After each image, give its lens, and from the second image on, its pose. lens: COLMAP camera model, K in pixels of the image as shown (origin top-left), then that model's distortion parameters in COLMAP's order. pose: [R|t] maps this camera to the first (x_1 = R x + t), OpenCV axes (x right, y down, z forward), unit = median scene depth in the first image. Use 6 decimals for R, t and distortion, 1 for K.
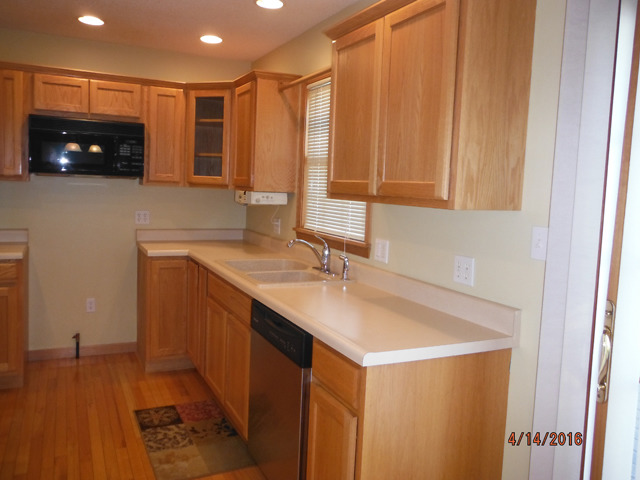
lens RADIAL K [[594.1, 0, 320.0], [0, 594.1, 240.0], [0, 0, 1]] dist [-0.013709, 0.012293]
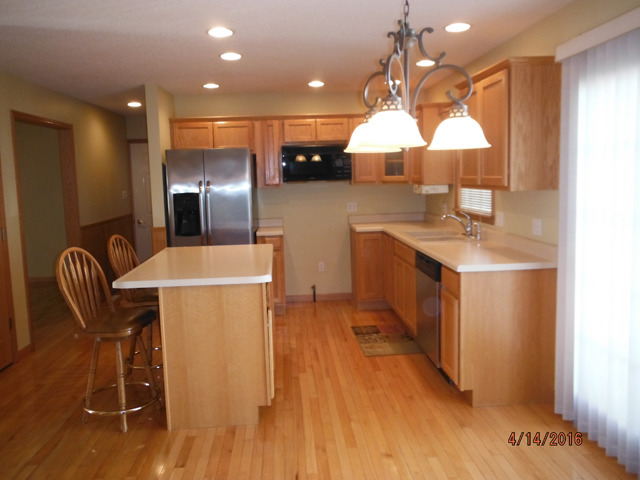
lens RADIAL K [[594.1, 0, 320.0], [0, 594.1, 240.0], [0, 0, 1]] dist [-0.013709, 0.012293]
pose [[0.938877, -0.031490, -0.342810, 0.160597], [0.037103, 0.999263, 0.009826, 0.033078], [0.342248, -0.021945, 0.939353, -0.516872]]
